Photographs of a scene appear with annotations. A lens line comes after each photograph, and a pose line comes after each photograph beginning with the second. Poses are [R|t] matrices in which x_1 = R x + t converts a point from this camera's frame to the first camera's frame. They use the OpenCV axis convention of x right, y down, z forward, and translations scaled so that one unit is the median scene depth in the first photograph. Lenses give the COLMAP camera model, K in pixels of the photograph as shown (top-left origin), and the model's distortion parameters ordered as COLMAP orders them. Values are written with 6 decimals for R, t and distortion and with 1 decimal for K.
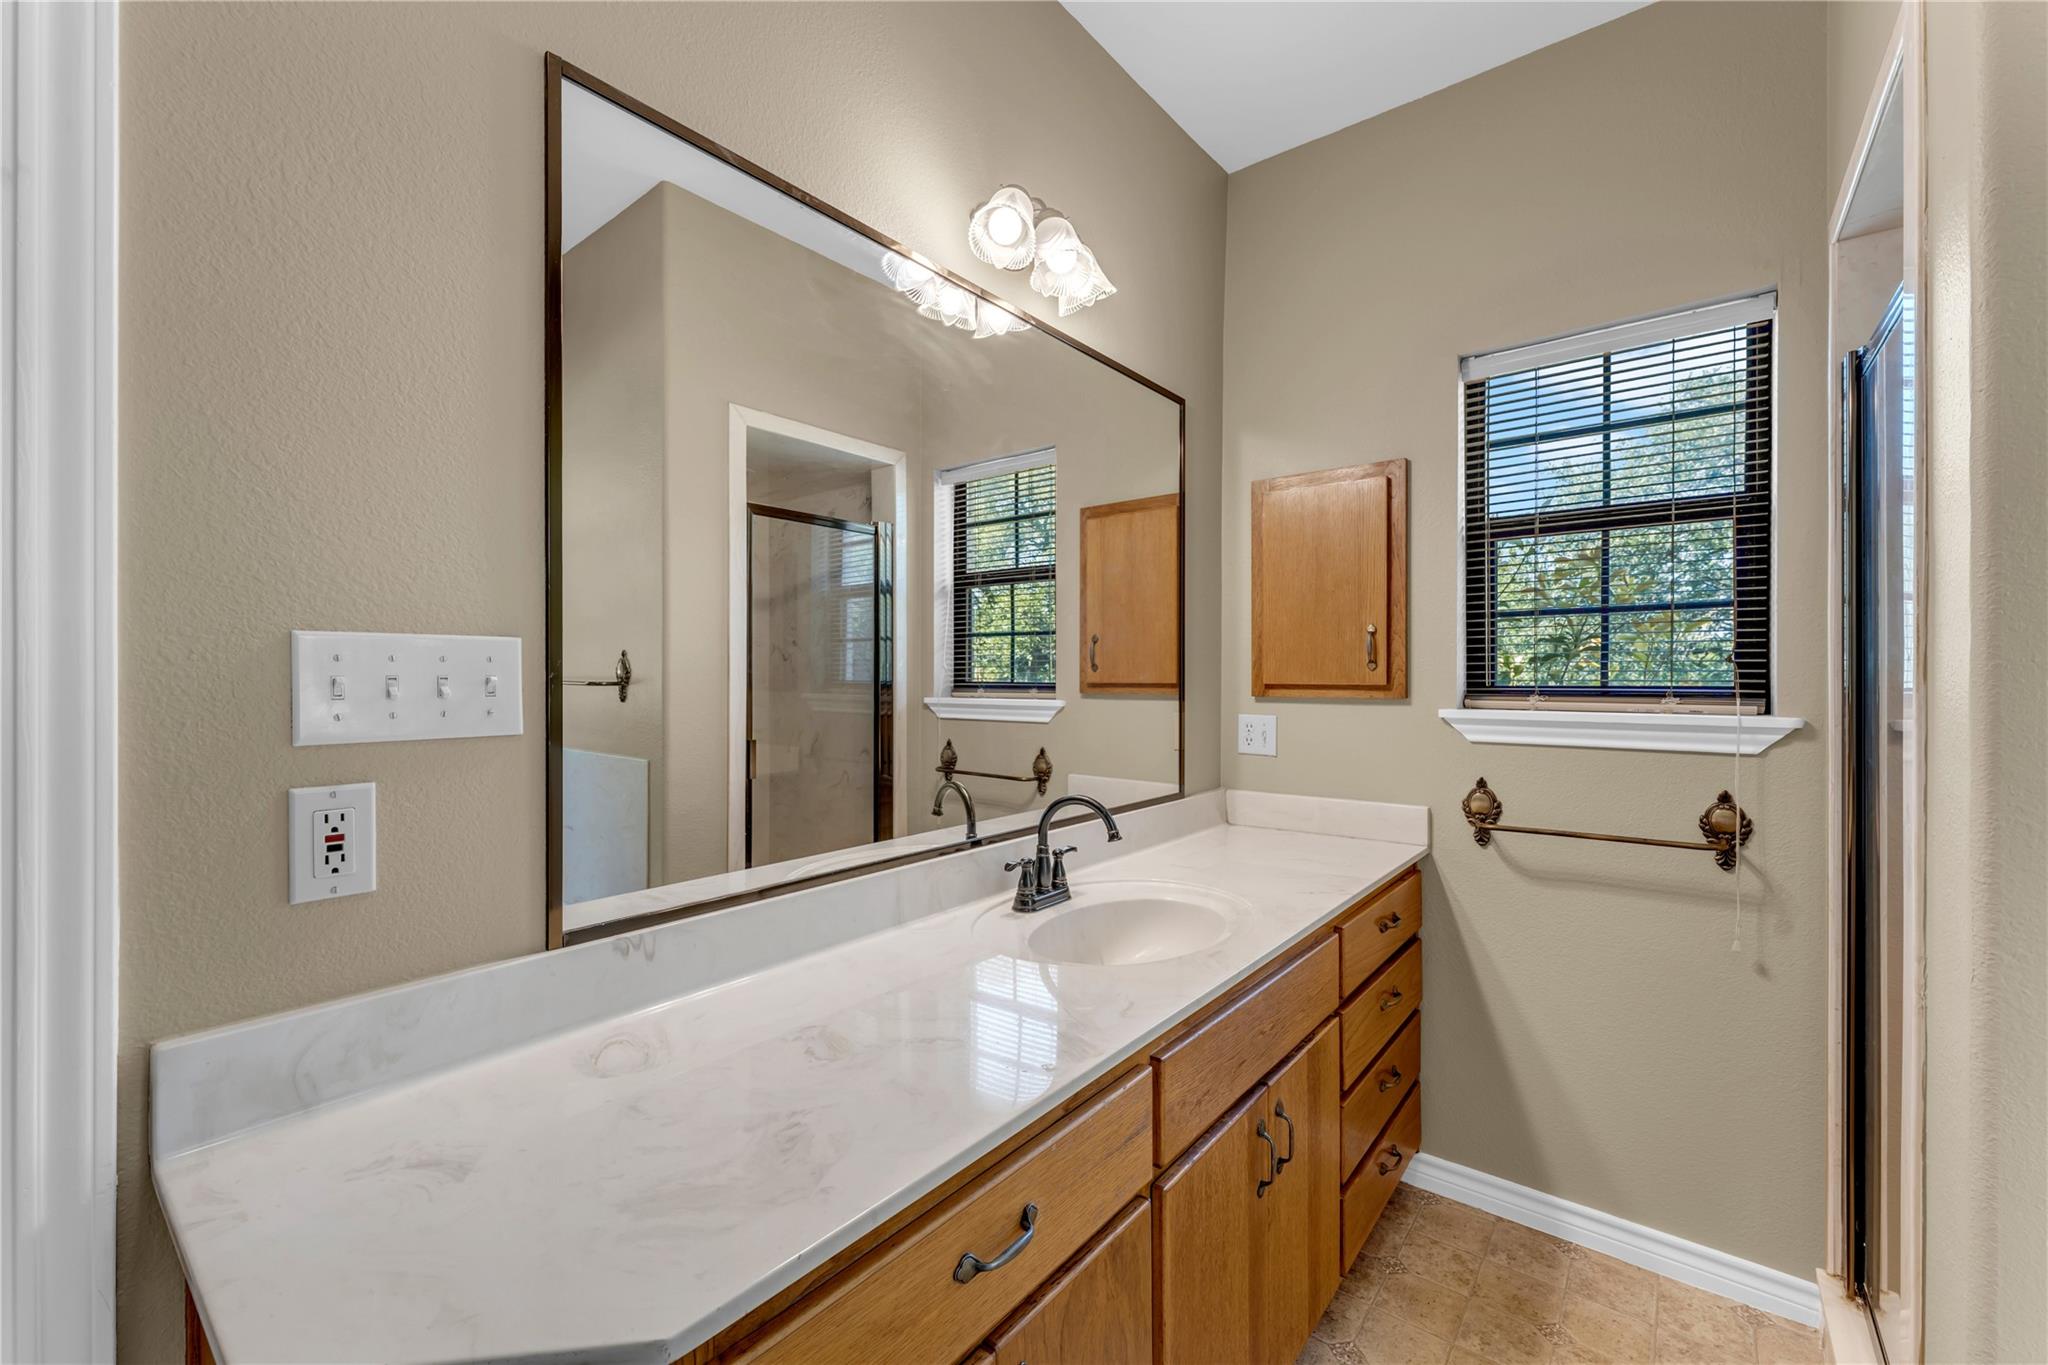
lens RADIAL K [[835.5, 0, 1016.9], [0, 835.5, 680.6], [0, 0, 1]] dist [-0.002537, 0.000490]
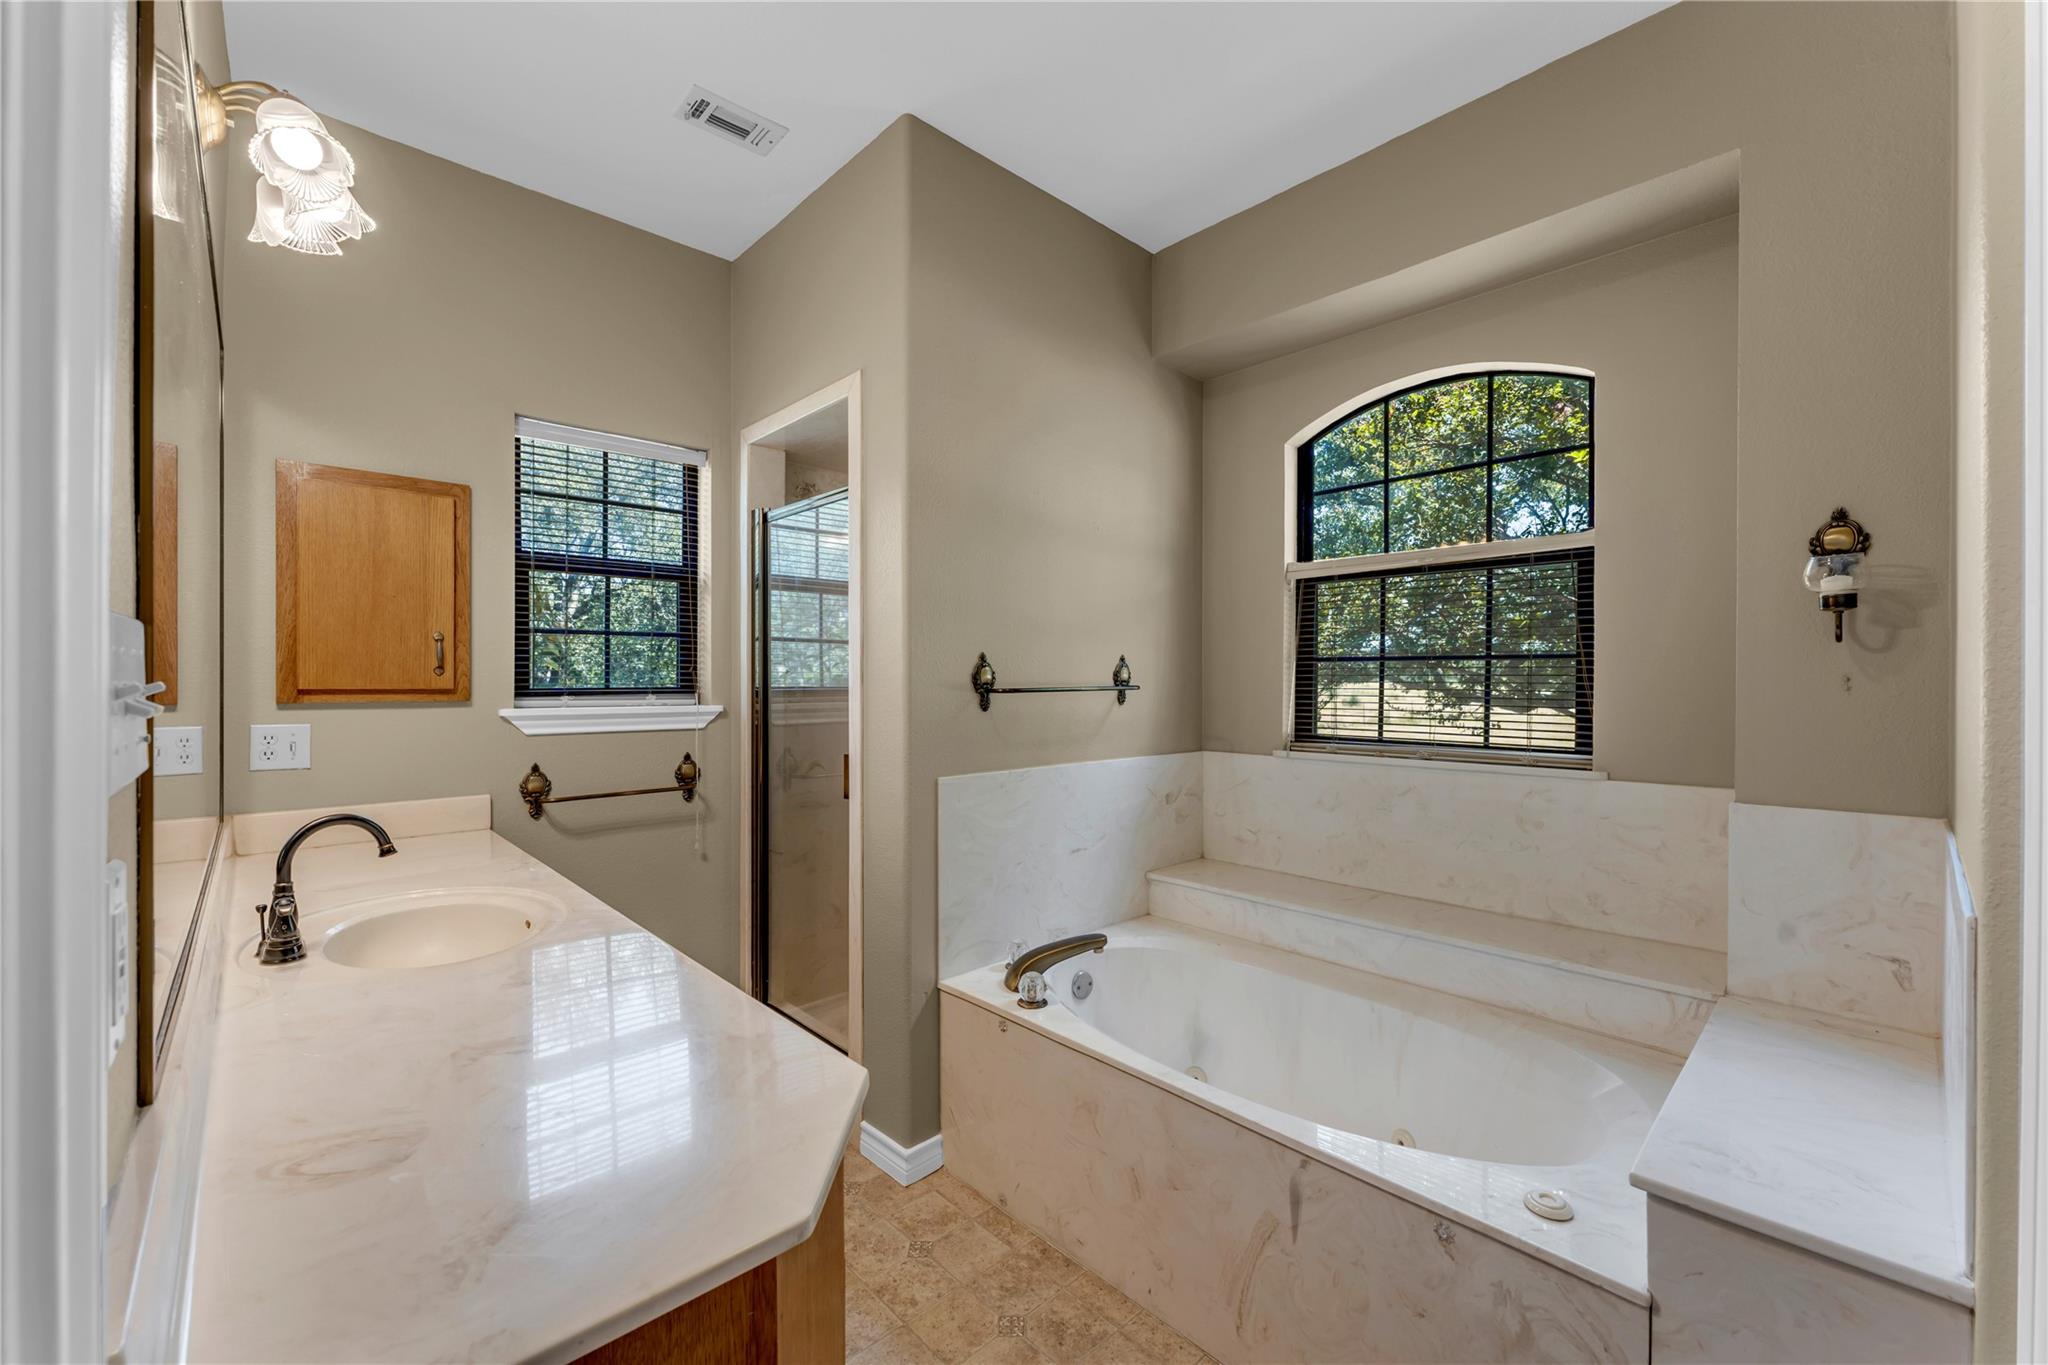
lens RADIAL K [[835.5, 0, 1014.5], [0, 835.5, 683.4], [0, 0, 1]] dist [-0.002537, 0.000490]
pose [[0.149585, -0.004125, 0.988740, -0.578203], [0.002164, 0.999990, 0.003845, -0.005028], [-0.988747, 0.001564, 0.149592, 0.120572]]
